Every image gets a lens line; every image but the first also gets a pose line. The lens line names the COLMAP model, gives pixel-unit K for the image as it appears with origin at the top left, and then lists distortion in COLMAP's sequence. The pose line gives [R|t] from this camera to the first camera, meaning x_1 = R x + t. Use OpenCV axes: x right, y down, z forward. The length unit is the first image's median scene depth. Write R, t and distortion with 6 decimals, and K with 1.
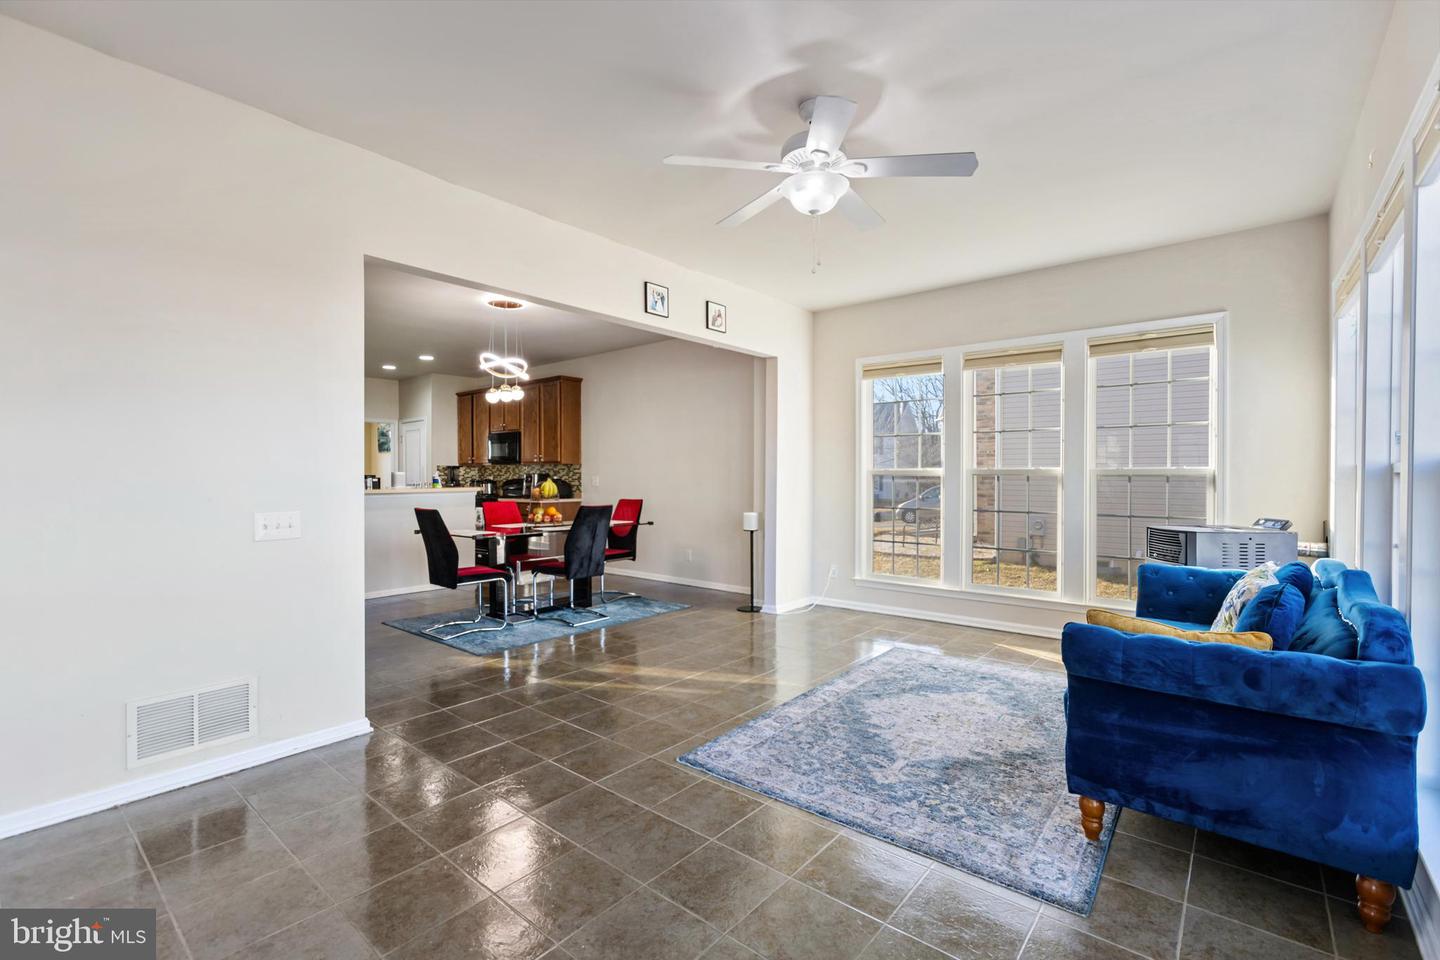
lens RADIAL K [[636.0, 0, 724.0], [0, 636.0, 480.9], [0, 0, 1]] dist [-0.024298, 0.014781]
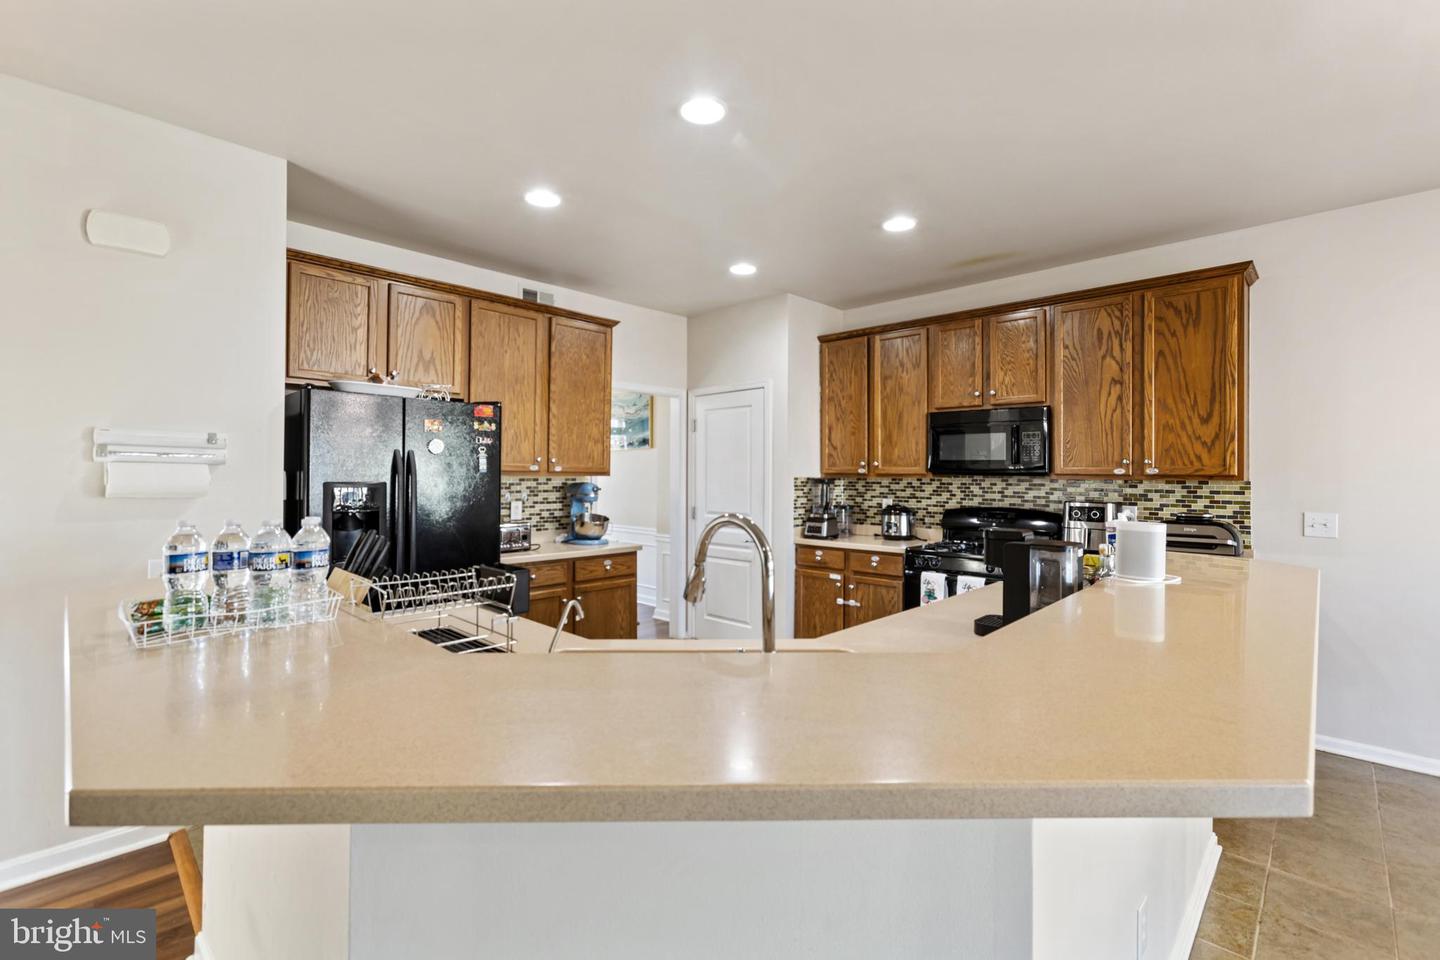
lens RADIAL K [[639.5, 0, 717.8], [0, 639.5, 474.3], [0, 0, 1]] dist [-0.051368, 0.043489]
pose [[0.997246, 0.005105, -0.073987, -0.206886], [-0.005629, 0.999960, -0.006885, -0.009927], [0.073949, 0.007282, 0.997235, 0.214242]]
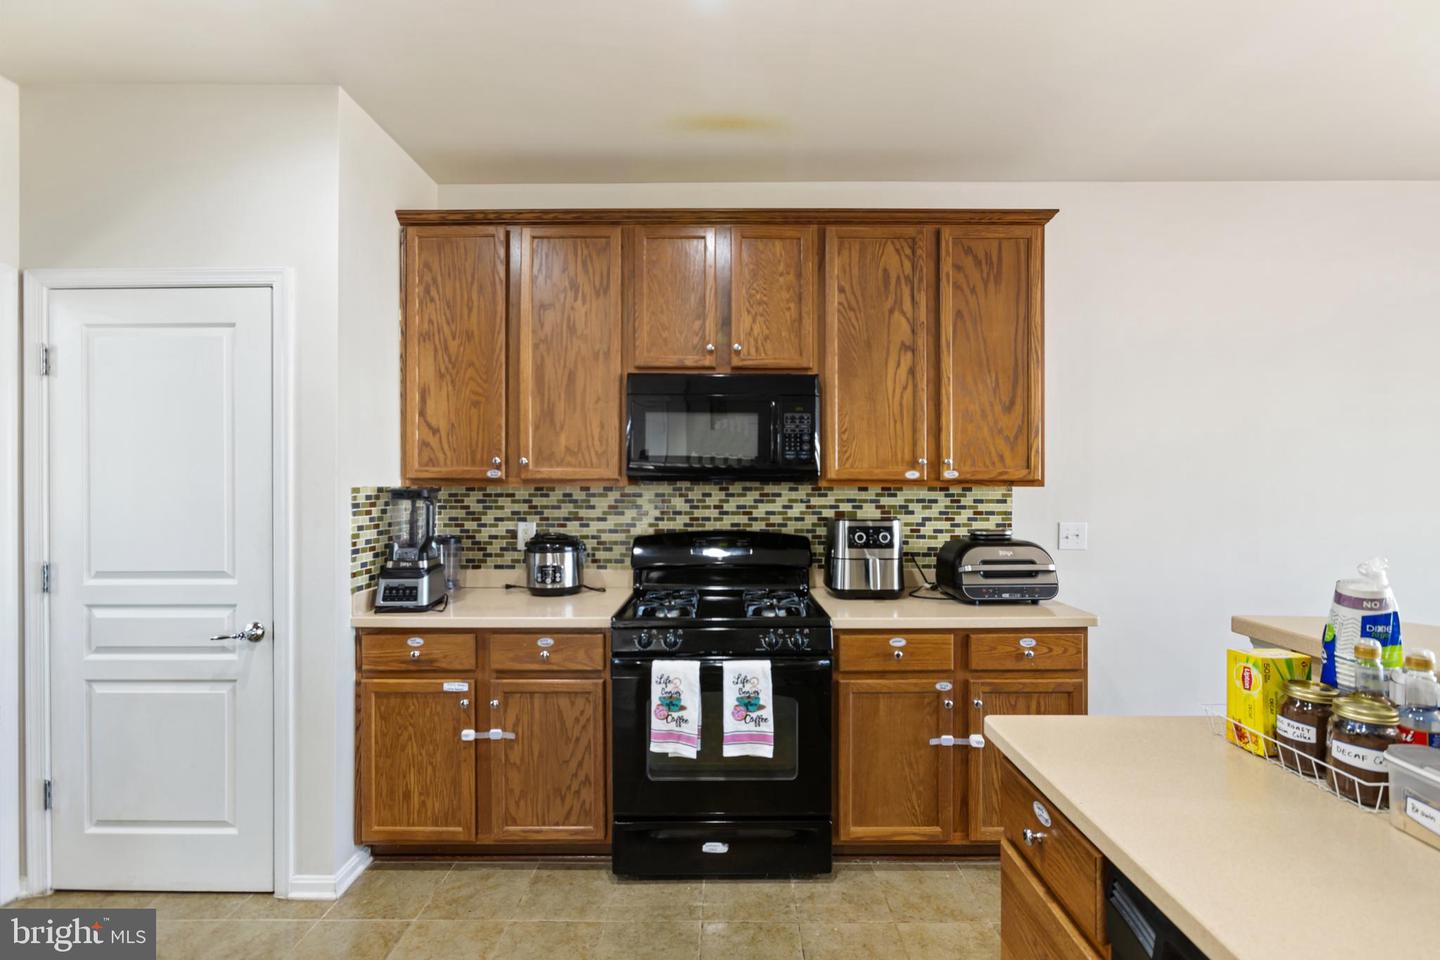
lens RADIAL K [[636.0, 0, 724.0], [0, 636.0, 480.9], [0, 0, 1]] dist [-0.024298, 0.014781]
pose [[0.770117, 0.001809, 0.637900, -0.215751], [0.003799, 0.999965, -0.007422, -0.010551], [-0.637891, 0.008140, 0.770084, 0.317615]]
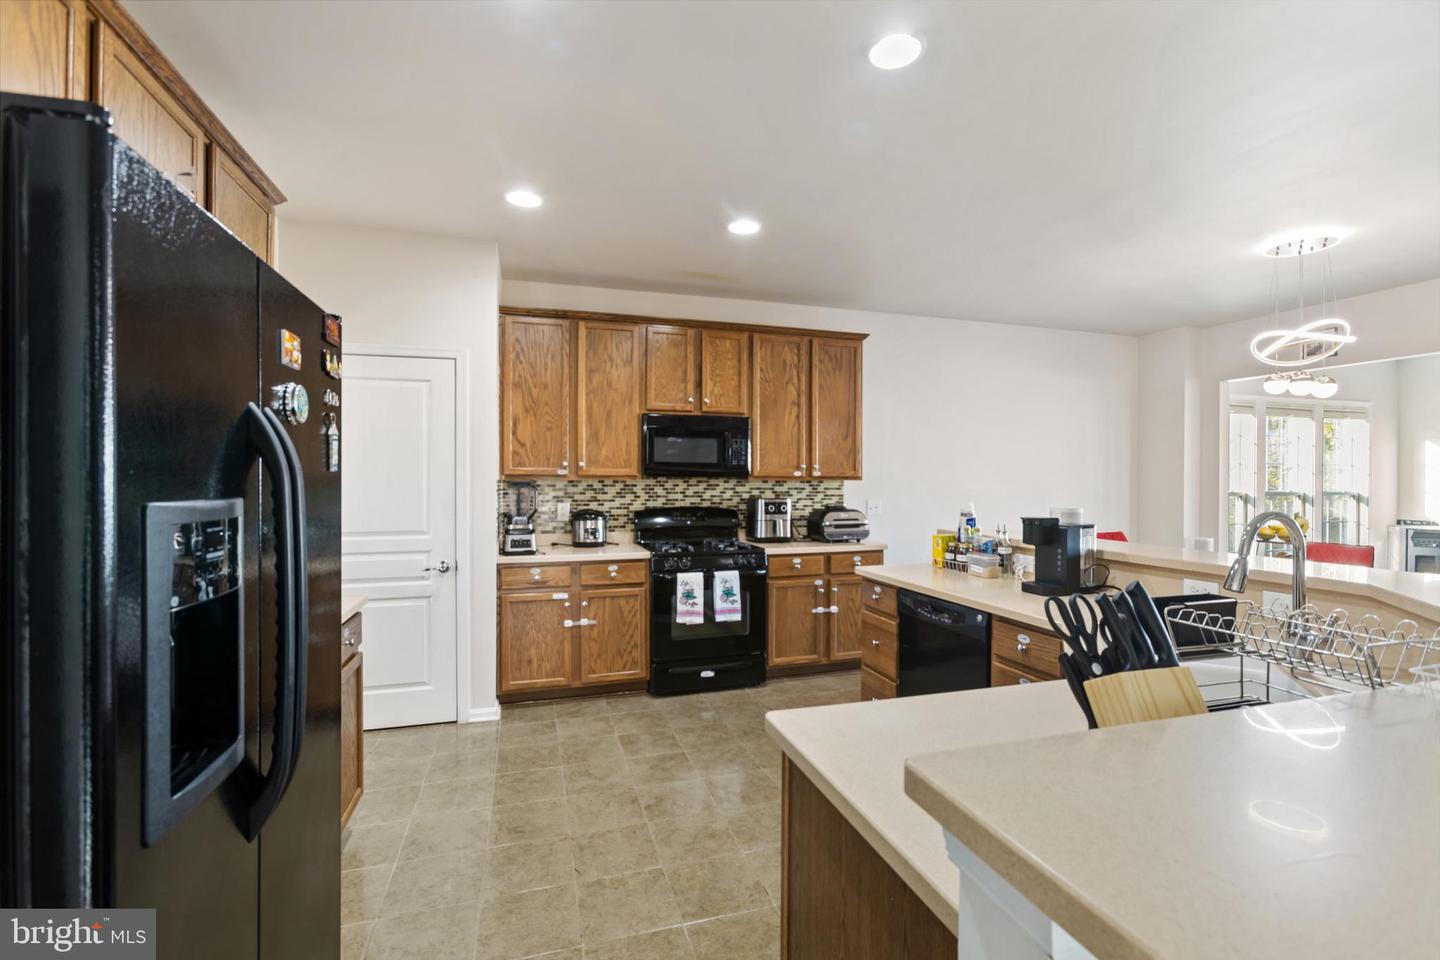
lens RADIAL K [[636.0, 0, 724.0], [0, 636.0, 480.9], [0, 0, 1]] dist [-0.024298, 0.014781]
pose [[0.543996, -0.001091, 0.839087, -0.306683], [0.002672, 0.999996, -0.000432, -0.010001], [-0.839084, 0.002477, 0.543997, 0.290195]]
